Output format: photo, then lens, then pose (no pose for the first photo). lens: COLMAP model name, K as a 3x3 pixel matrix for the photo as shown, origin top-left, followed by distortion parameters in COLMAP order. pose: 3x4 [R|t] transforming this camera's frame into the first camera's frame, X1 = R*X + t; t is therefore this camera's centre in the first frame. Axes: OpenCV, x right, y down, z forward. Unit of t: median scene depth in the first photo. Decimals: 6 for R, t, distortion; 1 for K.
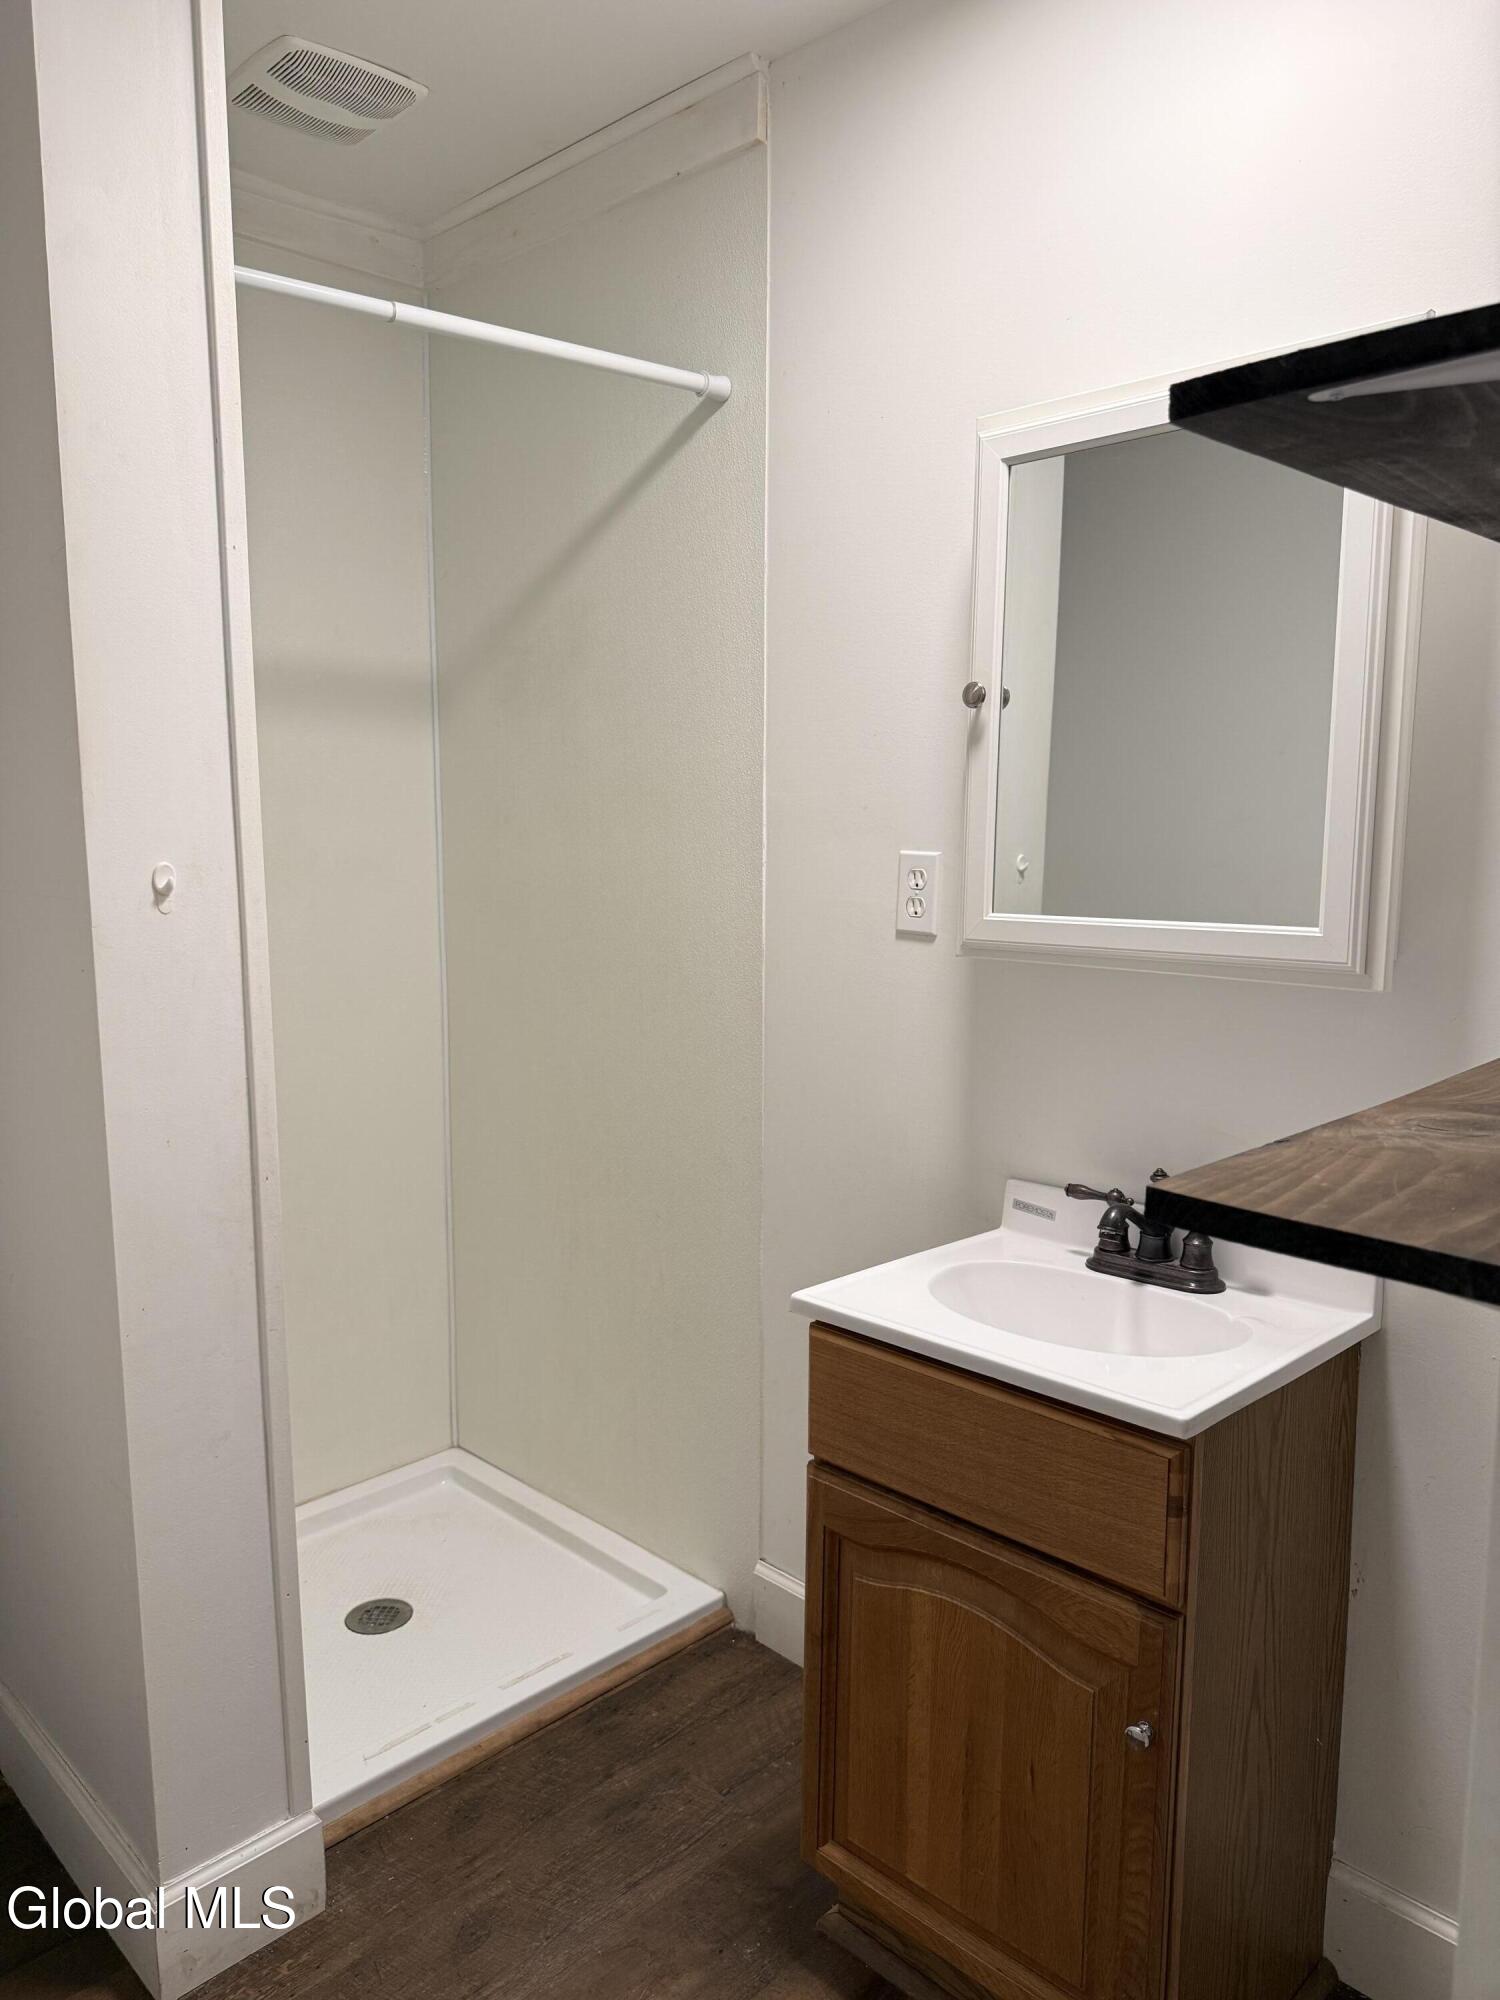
lens RADIAL K [[1416.6, 0, 747.0], [0, 1416.6, 1000.7], [0, 0, 1]] dist [0.029460, -0.018443]
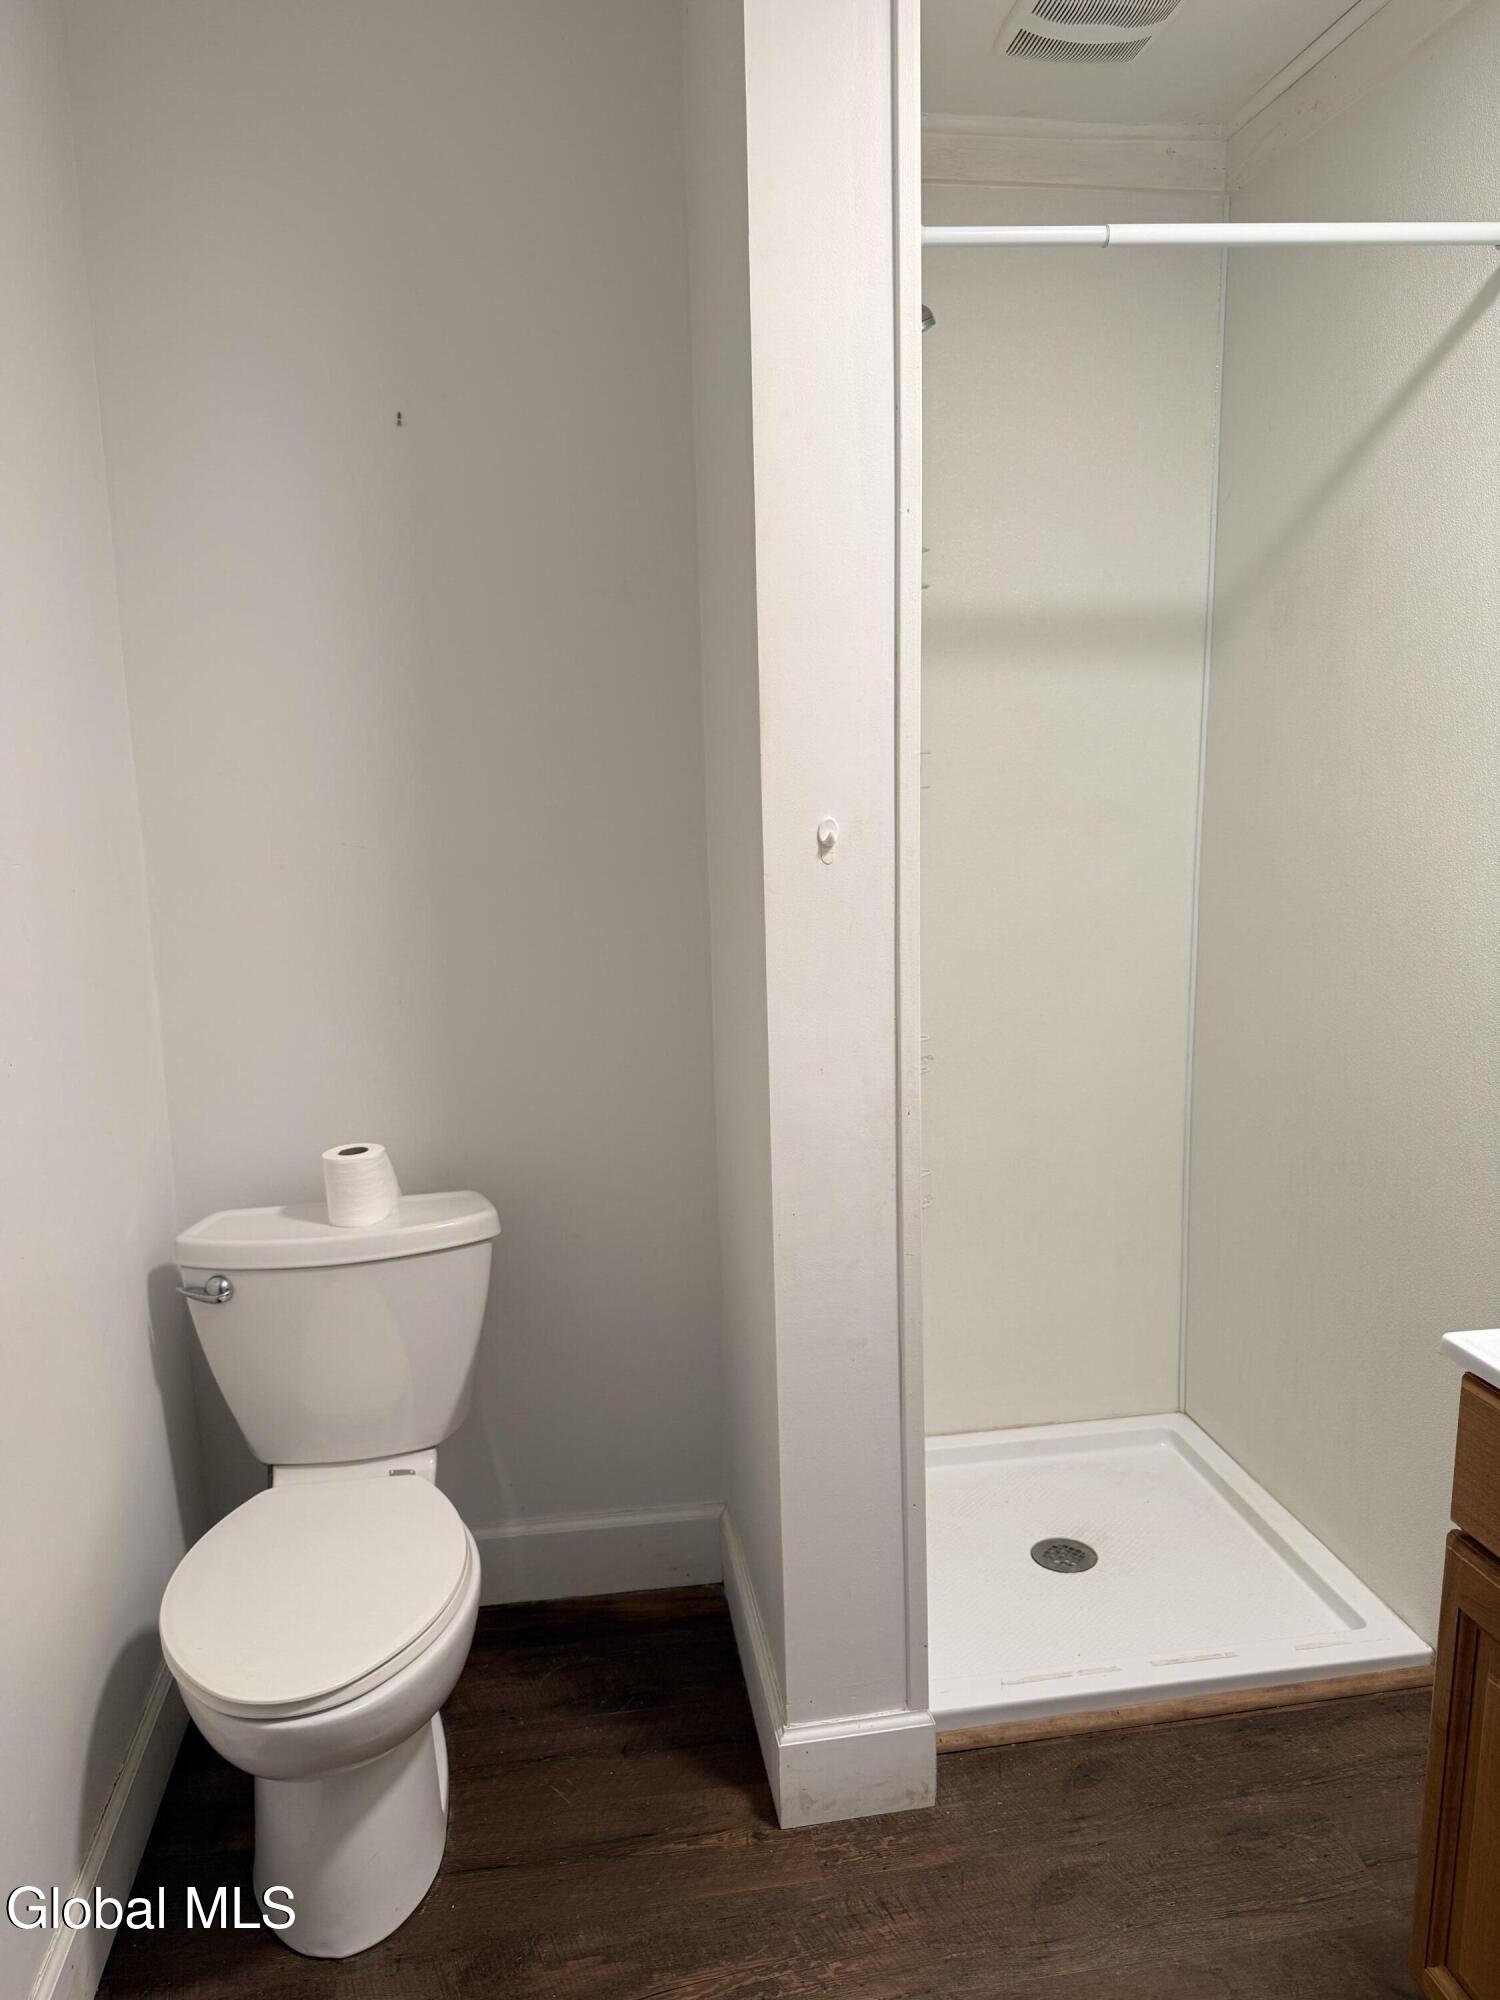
lens RADIAL K [[1416.6, 0, 752.4], [0, 1416.6, 1015.4], [0, 0, 1]] dist [0.029460, -0.018443]
pose [[0.826054, 0.087614, -0.556739, 0.127665], [-0.058401, 0.995832, 0.070062, -0.015132], [0.560557, -0.025360, 0.827727, 0.059511]]
